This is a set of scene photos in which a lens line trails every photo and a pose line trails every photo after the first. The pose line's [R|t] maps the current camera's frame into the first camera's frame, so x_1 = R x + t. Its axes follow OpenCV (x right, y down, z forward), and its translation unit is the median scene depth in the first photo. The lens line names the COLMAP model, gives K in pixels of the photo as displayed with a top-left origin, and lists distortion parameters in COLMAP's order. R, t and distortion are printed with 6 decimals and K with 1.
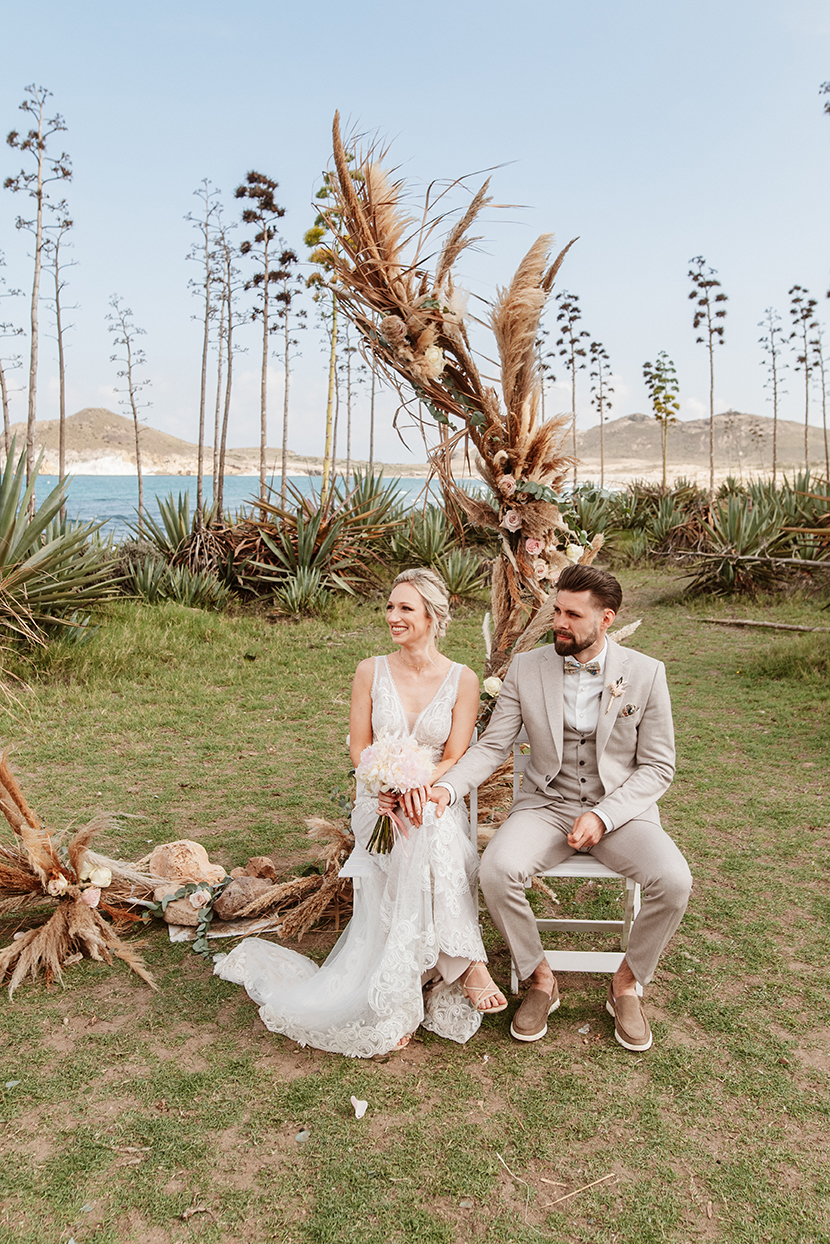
lens RADIAL K [[1028.1, 0, 405.3], [0, 1028.1, 620.7], [0, 0, 1]] dist [-0.025731, 0.017909]
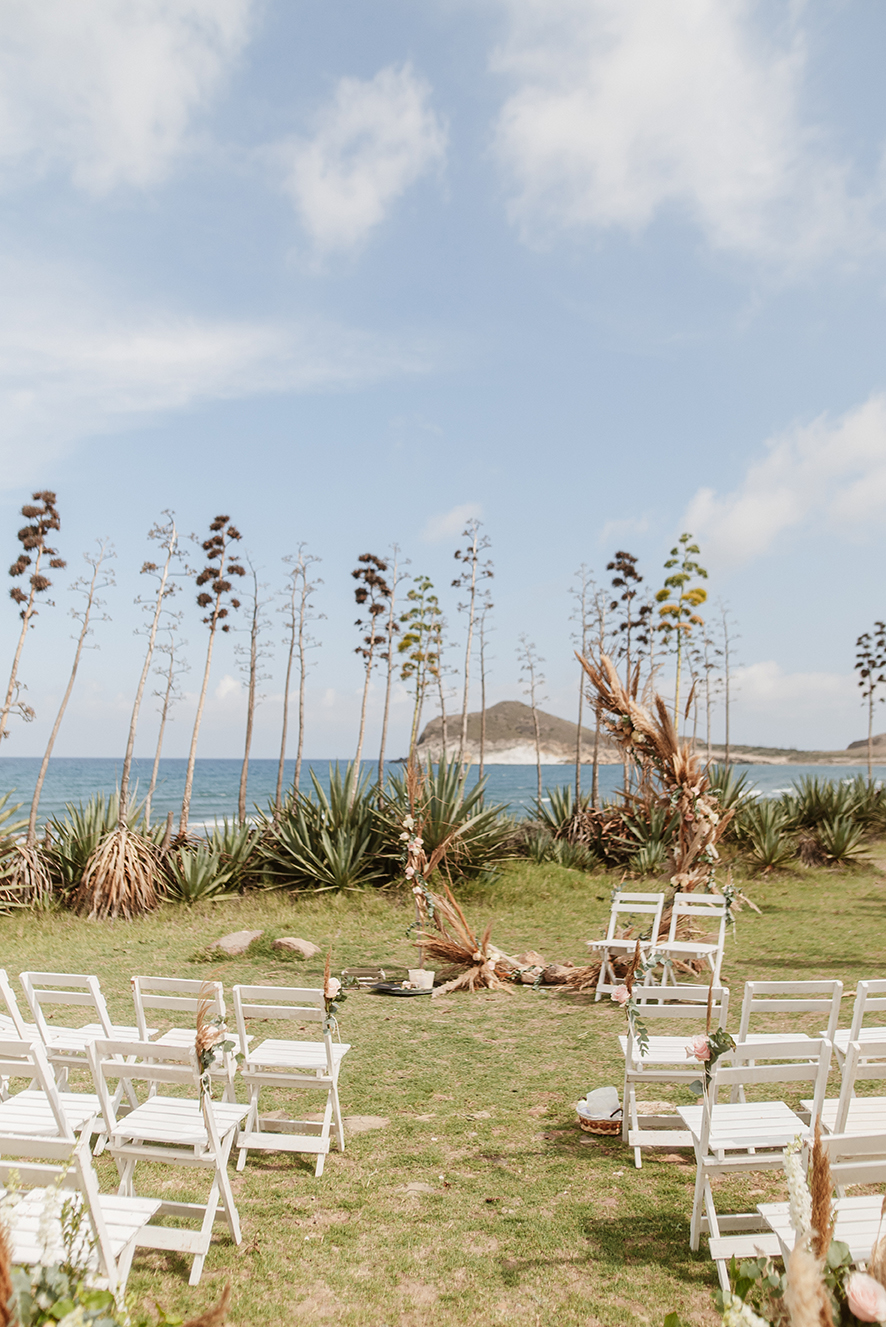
lens RADIAL K [[1064.7, 0, 446.3], [0, 1064.7, 610.1], [0, 0, 1]] dist [-0.056230, 0.018127]
pose [[0.939662, -0.053836, -0.337843, 0.113667], [-0.042883, 0.961216, -0.272443, 0.039453], [0.339407, 0.270492, 0.900909, -0.356169]]
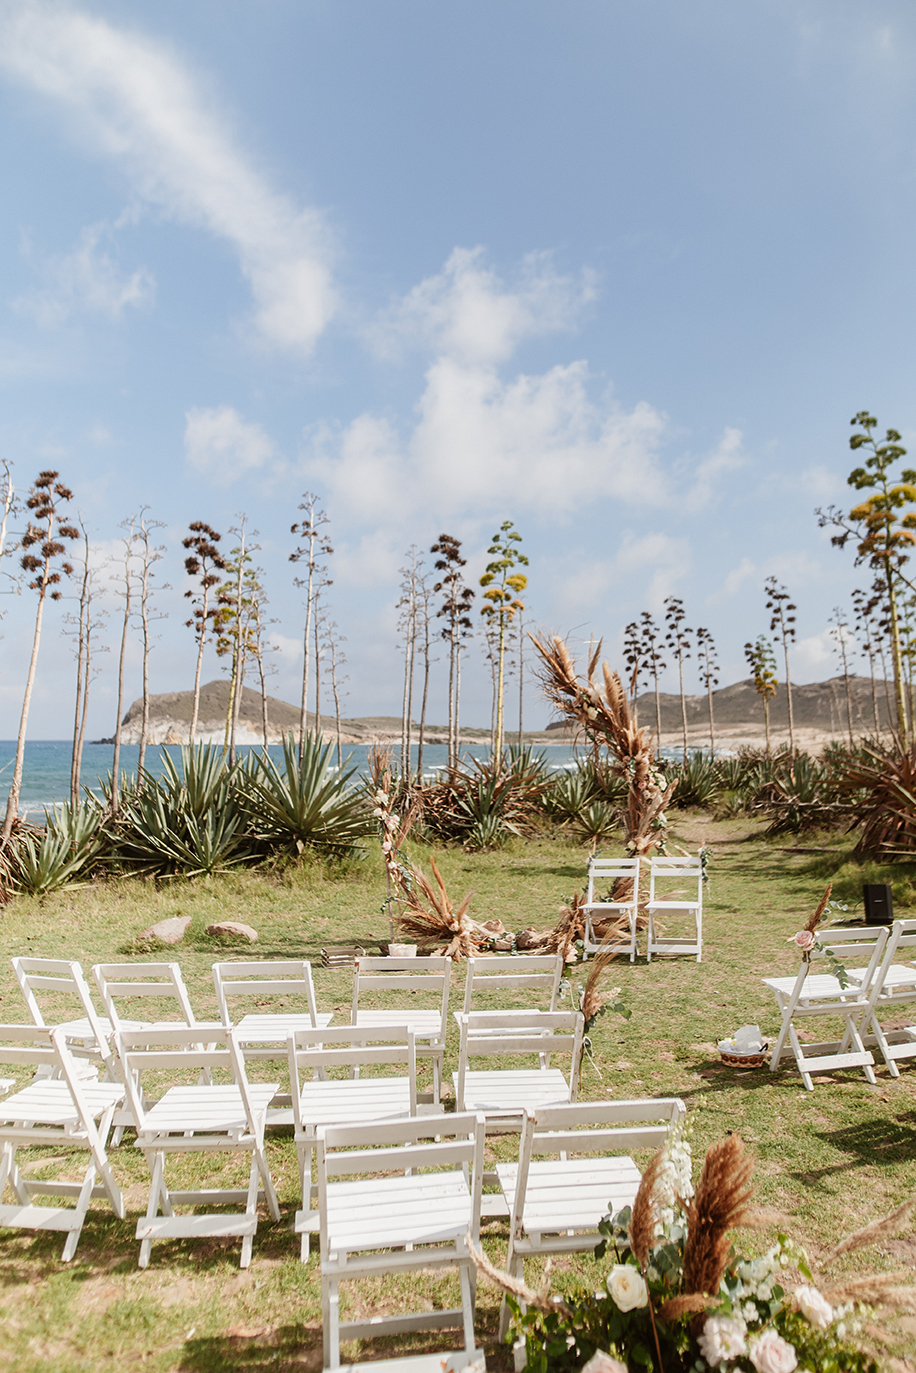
lens RADIAL K [[1059.7, 0, 501.1], [0, 1059.7, 641.6], [0, 0, 1]] dist [-0.052925, 0.037553]
pose [[0.999750, -0.013133, -0.018091, -0.044520], [0.008559, 0.972450, -0.232955, 0.045833], [0.020652, 0.232742, 0.972319, -0.387011]]
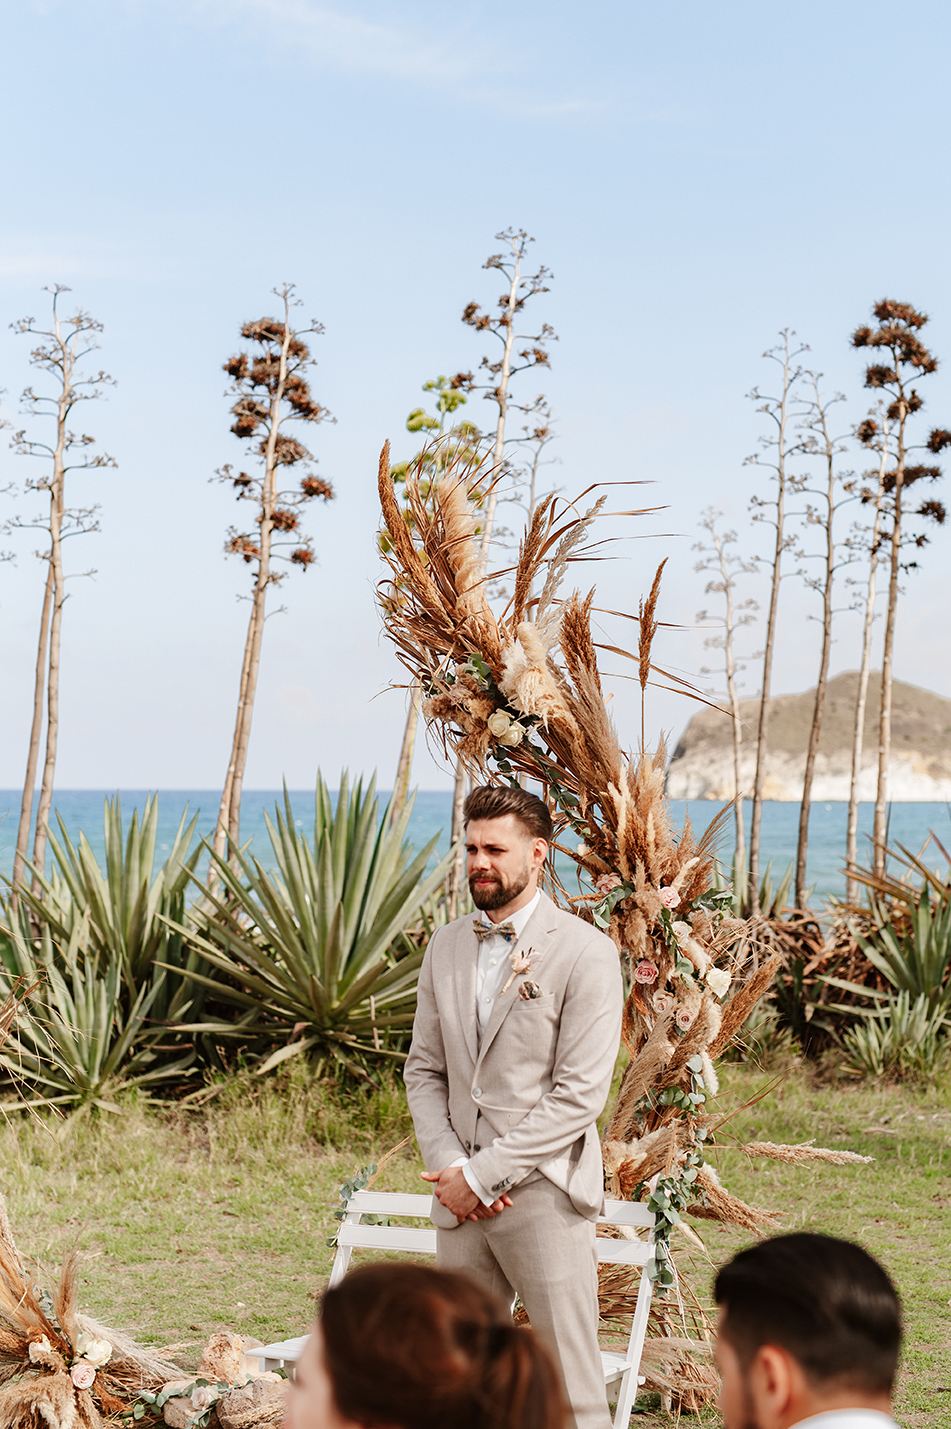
lens RADIAL K [[2114.4, 0, 479.7], [0, 2114.4, 726.6], [0, 0, 1]] dist [-0.010203, 0.000000]
pose [[0.886845, -0.021560, -0.461565, 0.195716], [-0.058938, 0.985473, -0.159276, 0.001745], [0.458294, 0.168457, 0.872691, -0.108073]]
